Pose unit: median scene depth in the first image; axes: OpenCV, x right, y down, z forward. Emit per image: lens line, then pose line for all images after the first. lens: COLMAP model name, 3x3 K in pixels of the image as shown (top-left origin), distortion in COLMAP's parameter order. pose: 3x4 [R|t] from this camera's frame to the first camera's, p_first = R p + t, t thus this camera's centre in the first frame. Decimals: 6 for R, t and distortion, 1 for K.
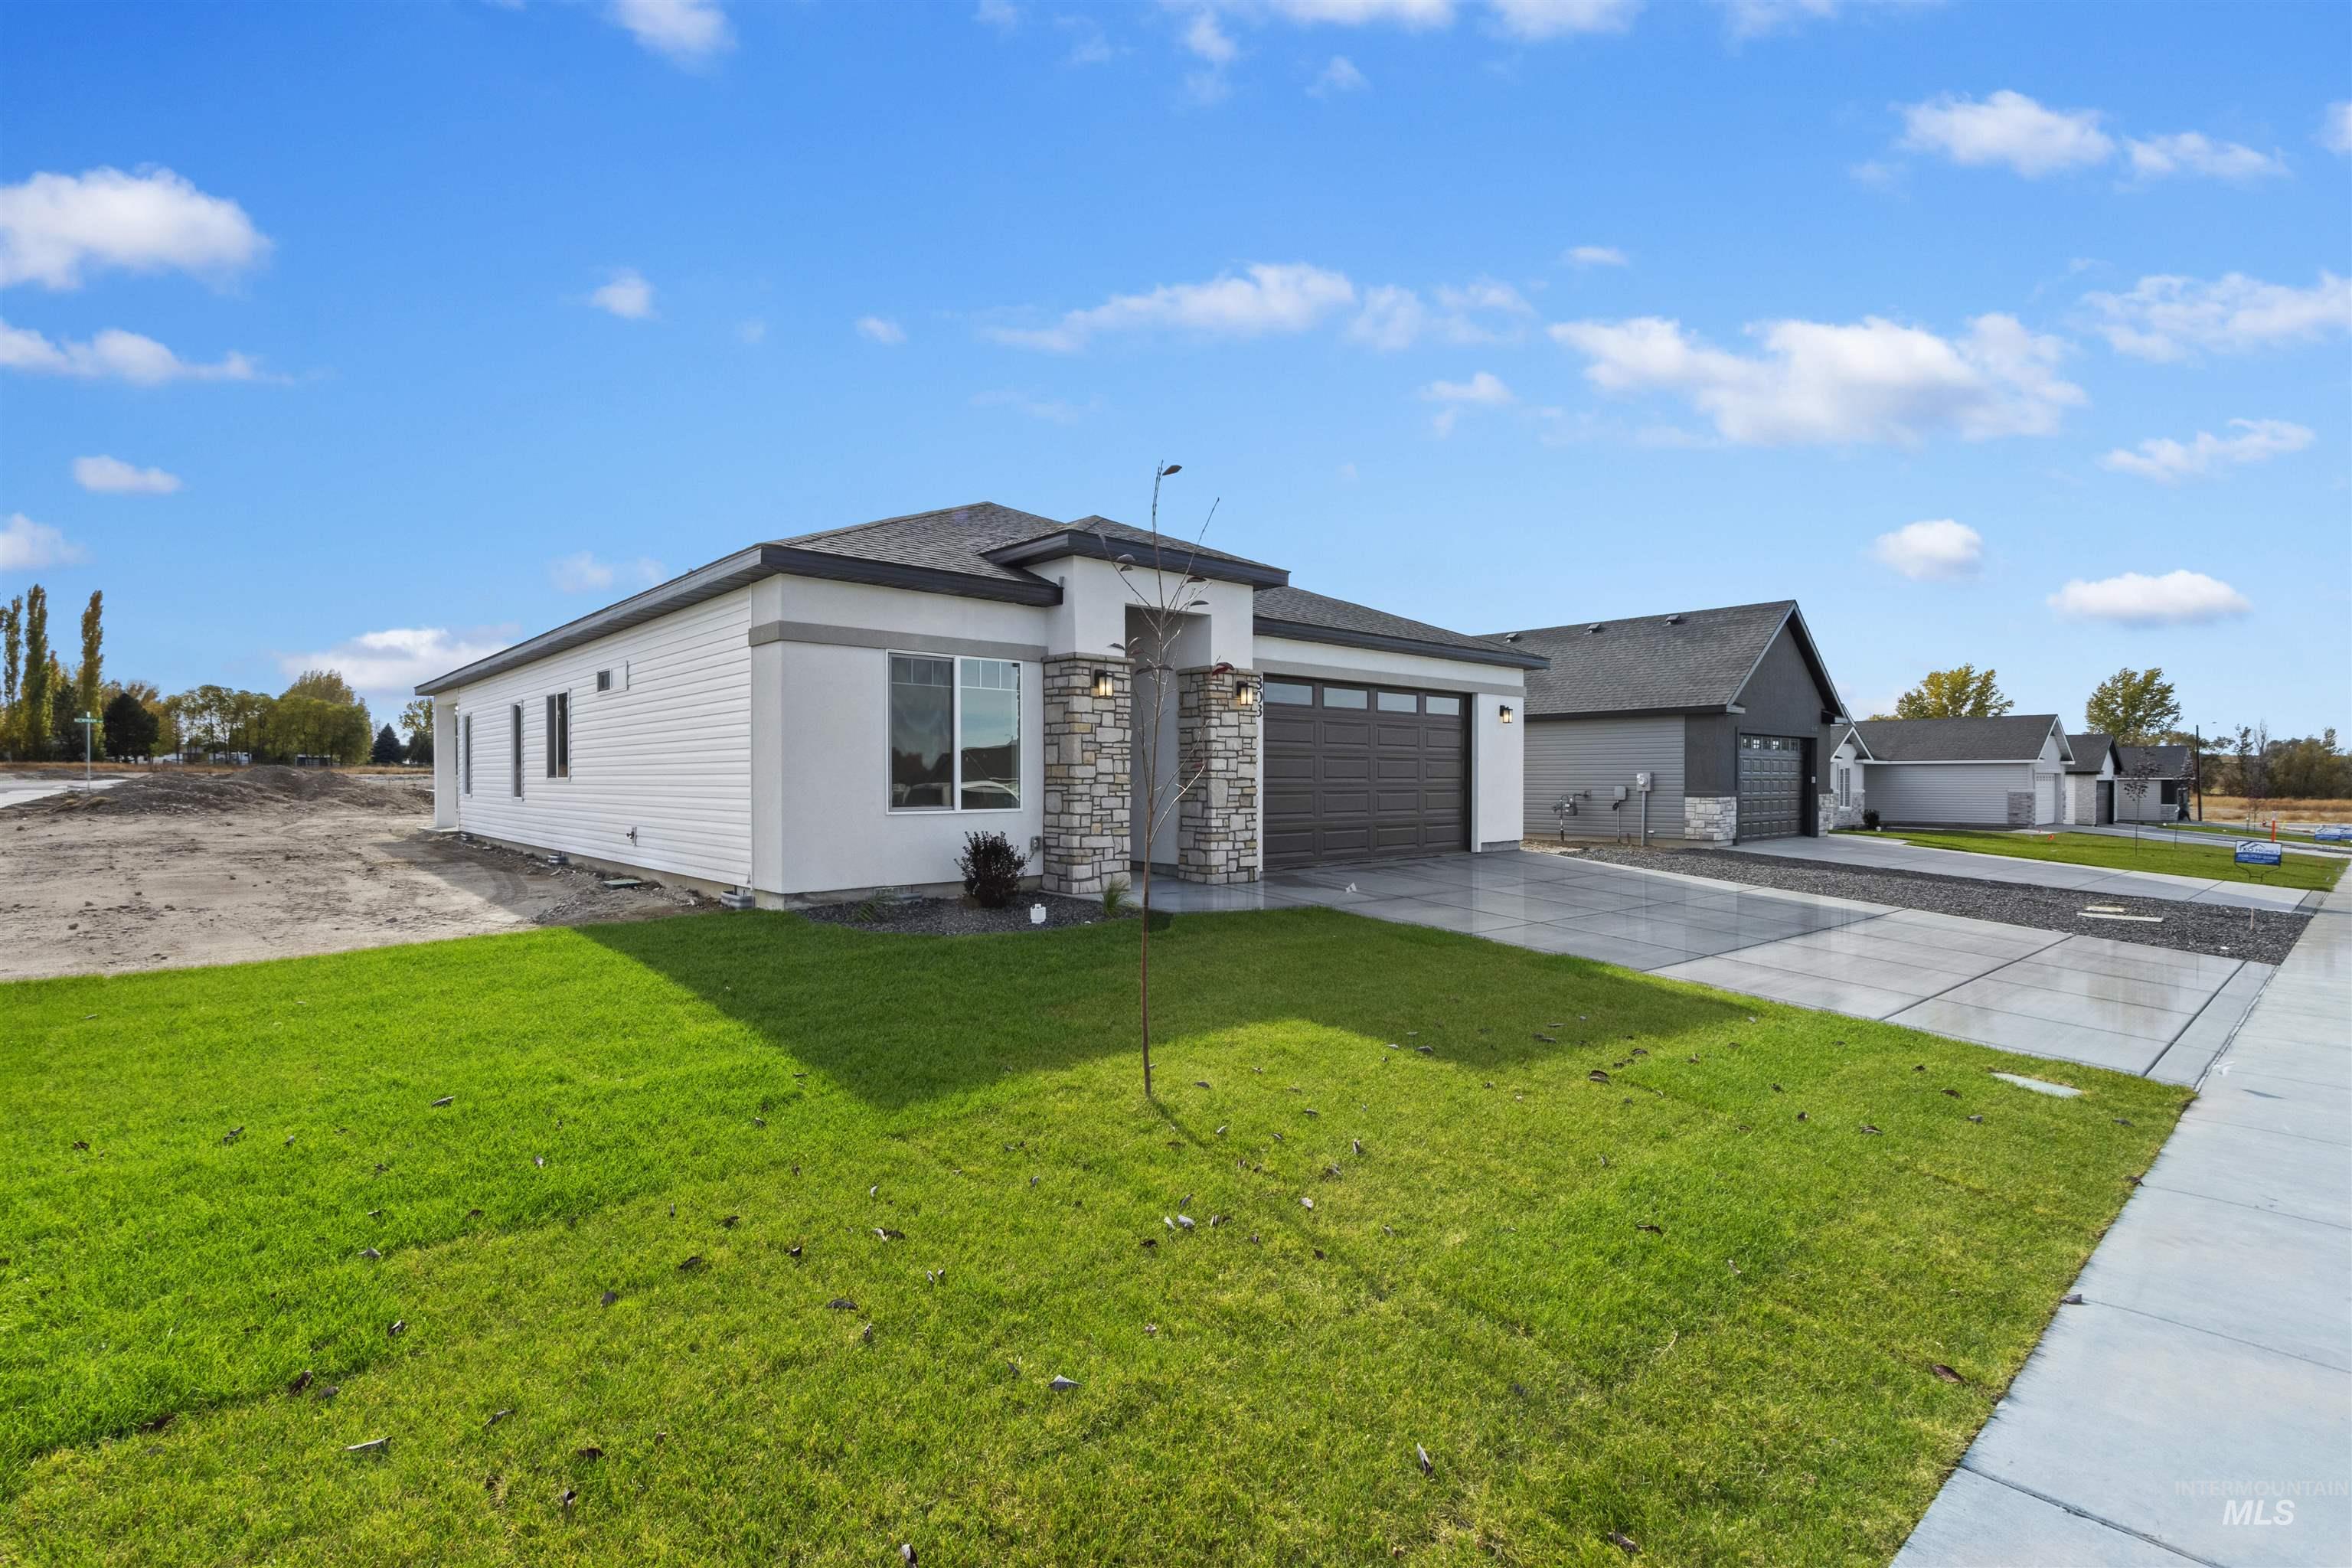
lens RADIAL K [[1085.3, 0, 1156.8], [0, 1085.3, 782.3], [0, 0, 1]] dist [0.002018, -0.000428]
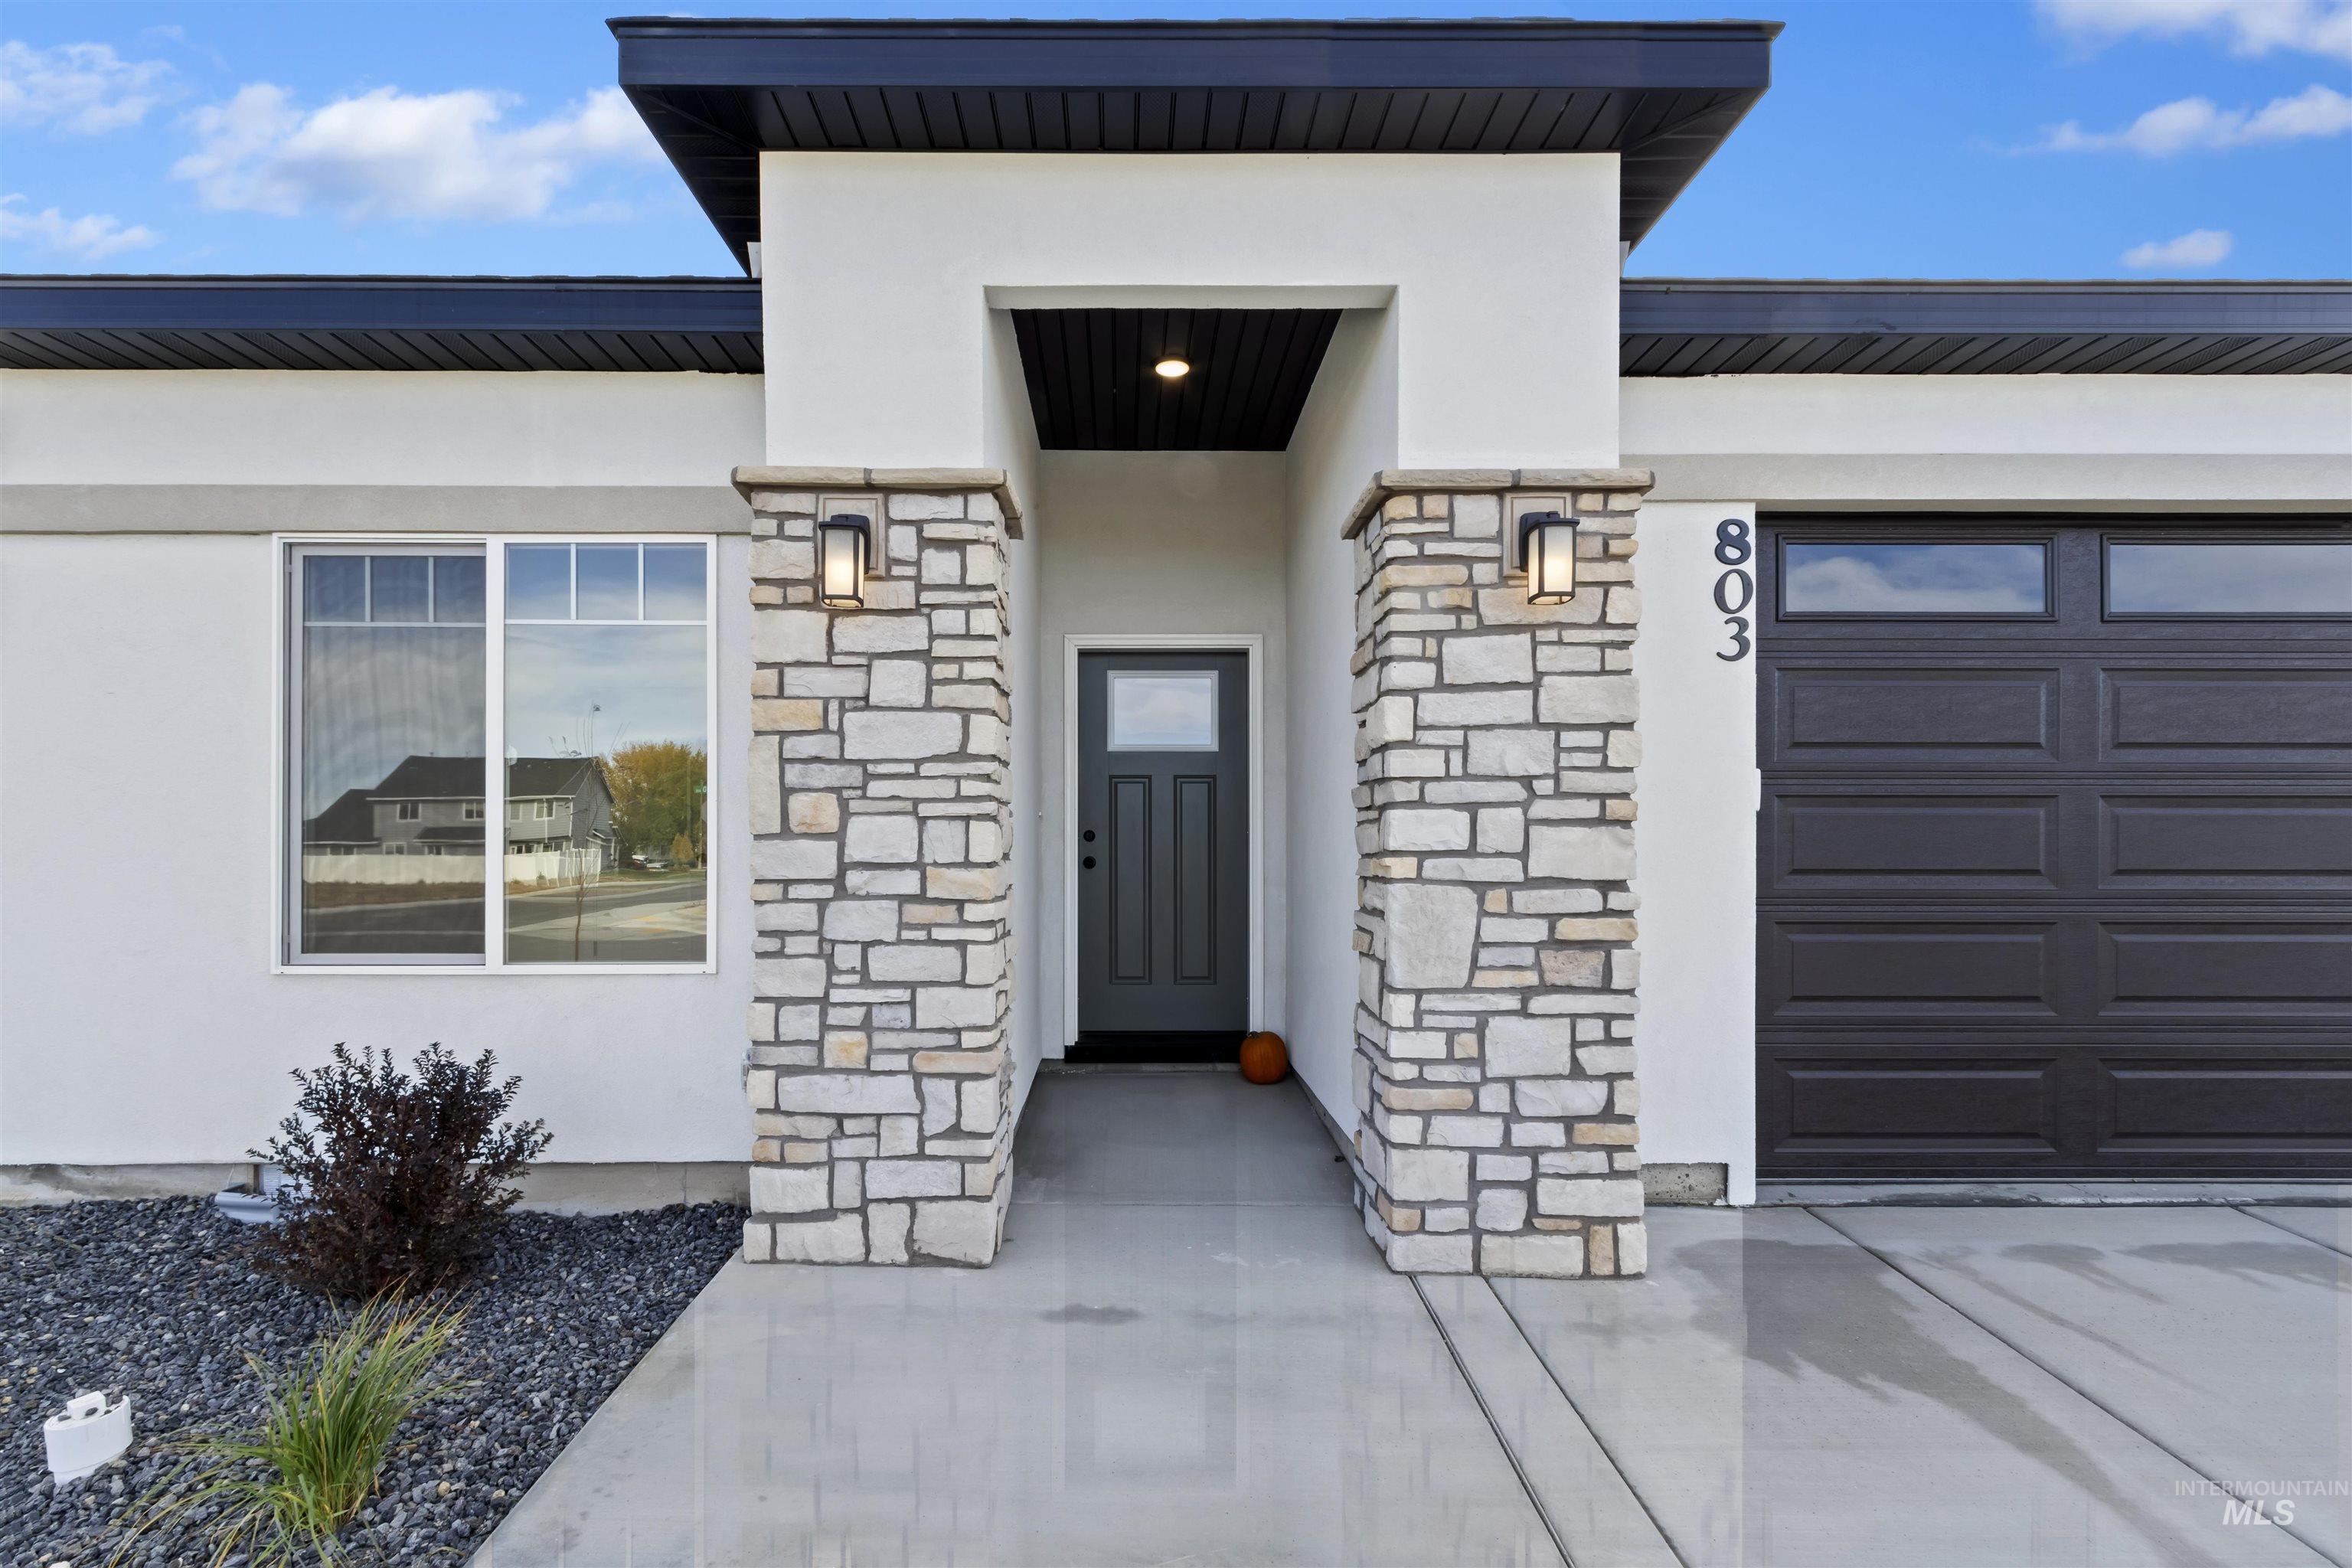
lens RADIAL K [[1085.3, 0, 1176.8], [0, 1085.3, 800.9], [0, 0, 1]] dist [0.002018, -0.000428]
pose [[0.749289, -0.013058, -0.662115, 0.189386], [-0.002315, 0.999748, -0.022337, -0.017366], [0.662239, 0.018270, 0.749070, 0.750980]]
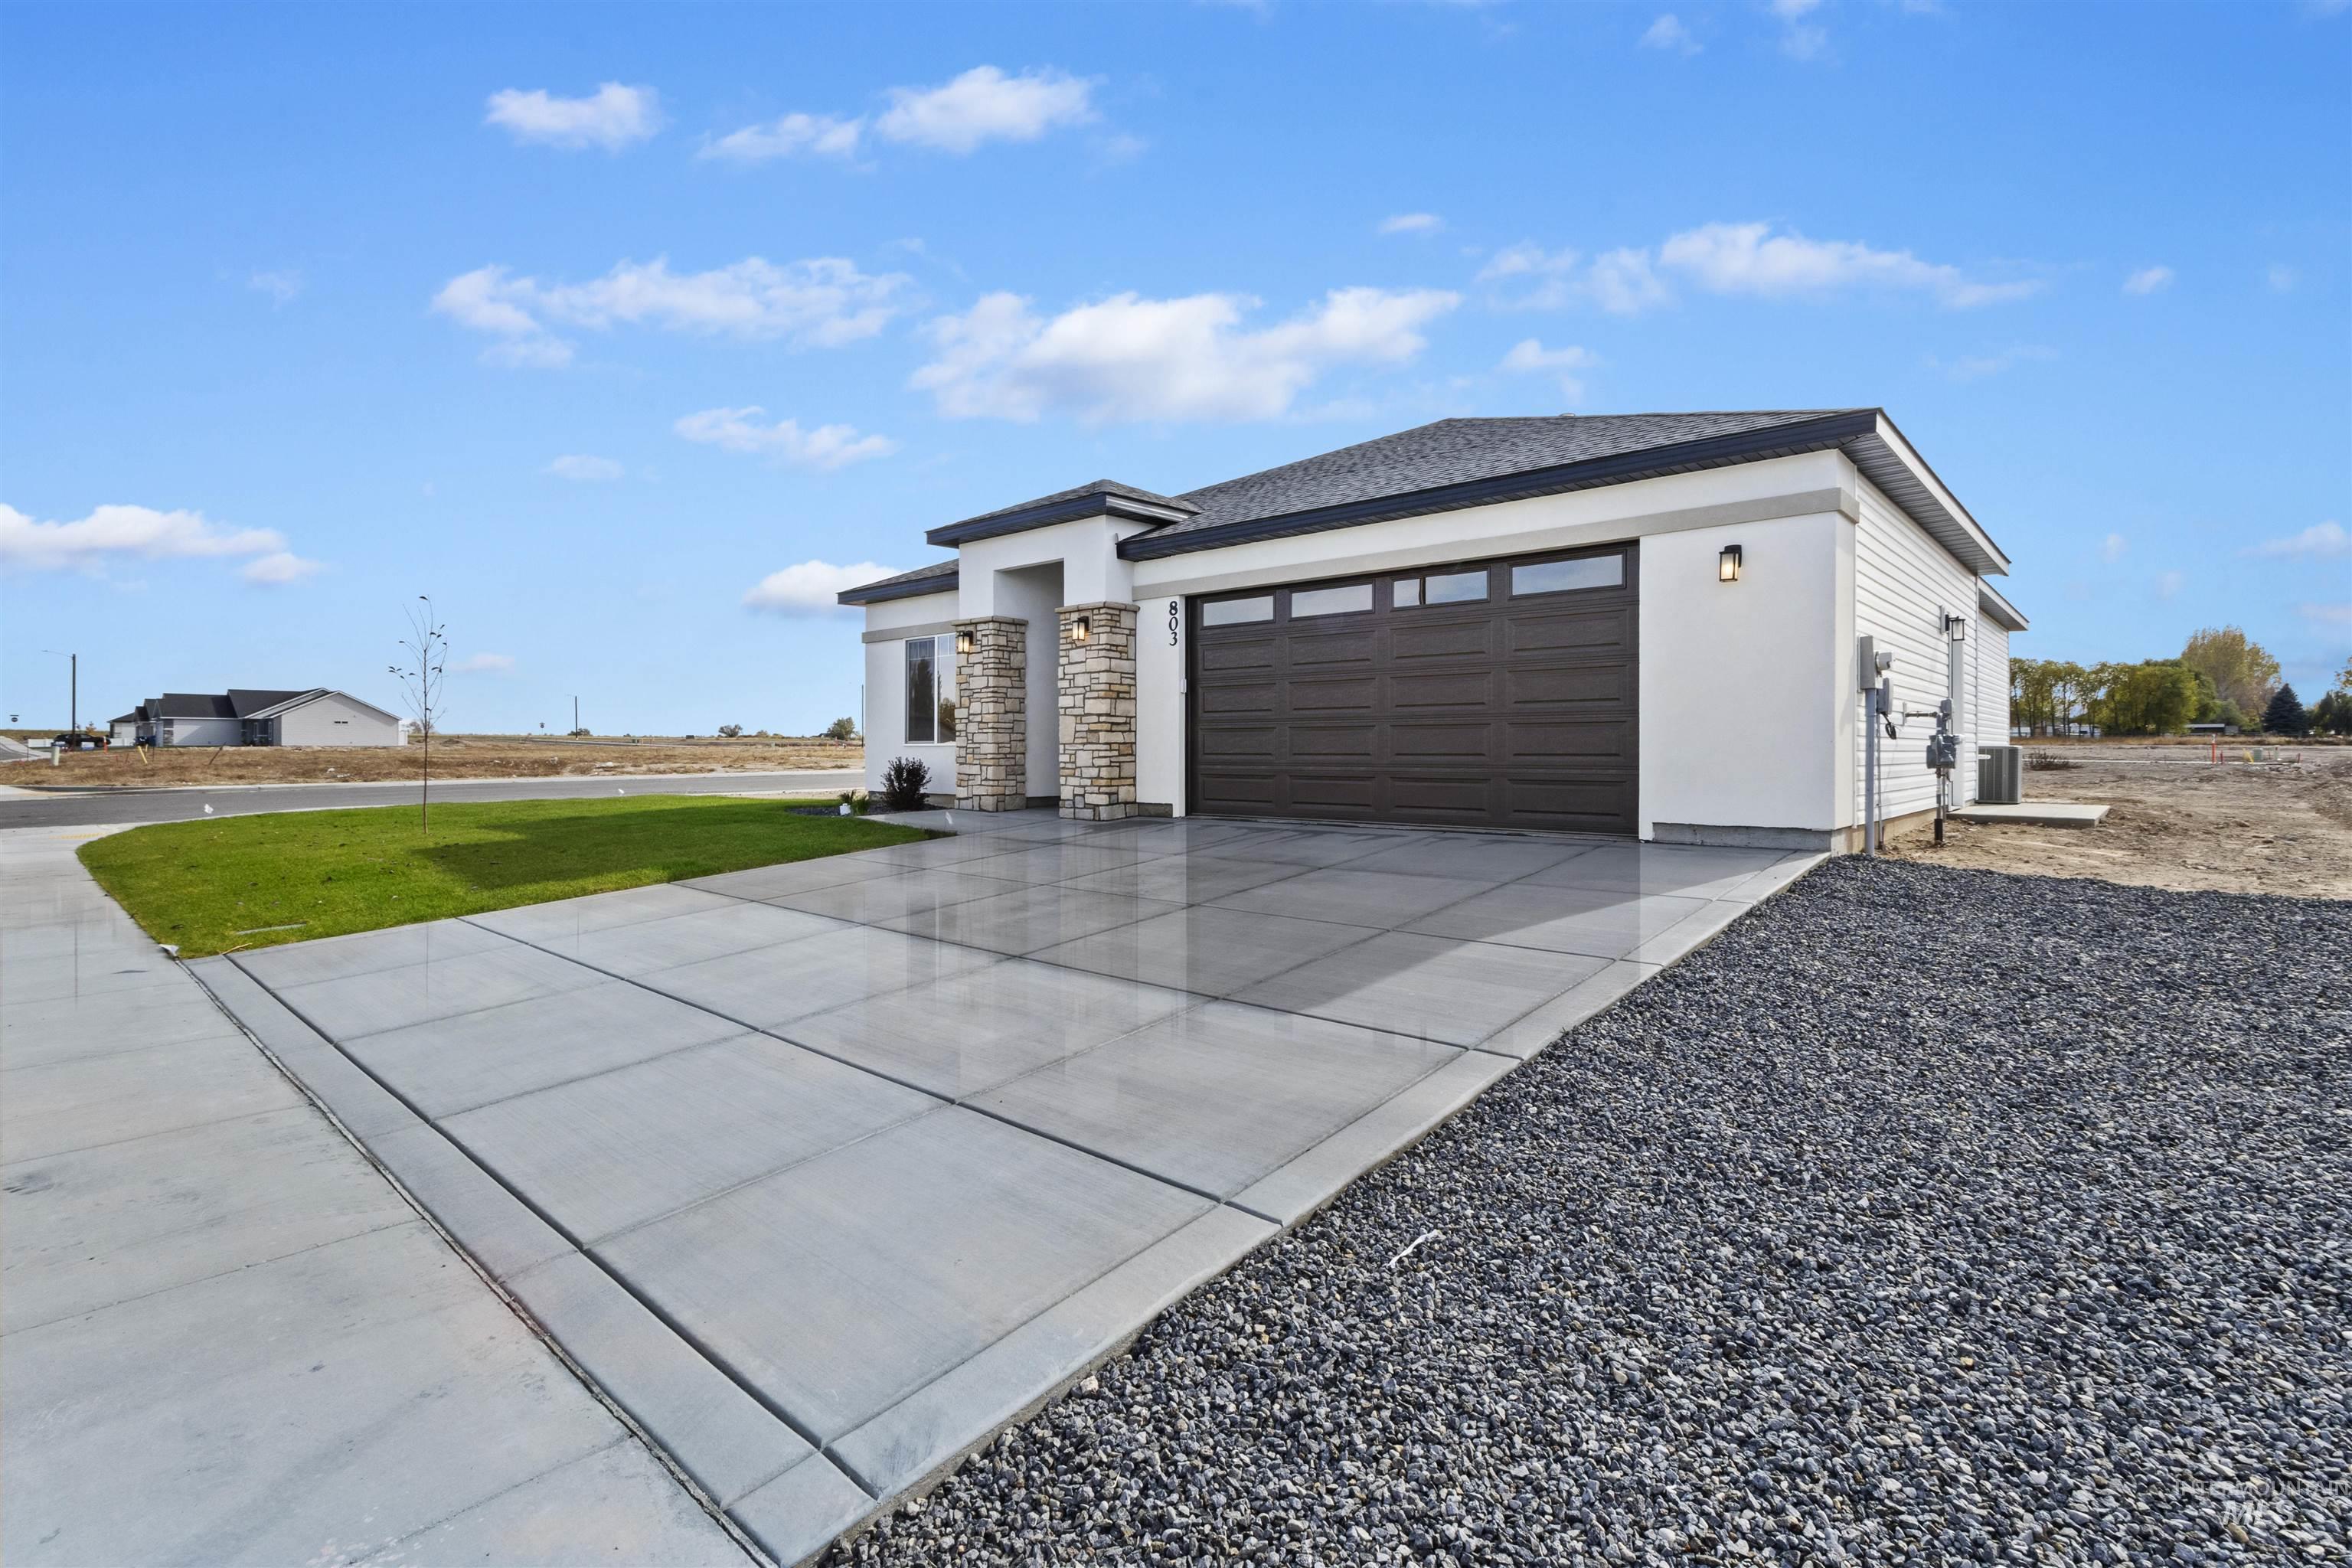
lens RADIAL K [[1085.3, 0, 1171.5], [0, 1085.3, 768.7], [0, 0, 1]] dist [0.002018, -0.000428]
pose [[0.108030, 0.016070, -0.994018, 1.084629], [-0.002764, 0.999870, 0.015865, 0.030390], [0.994144, 0.001033, 0.108060, 0.983593]]
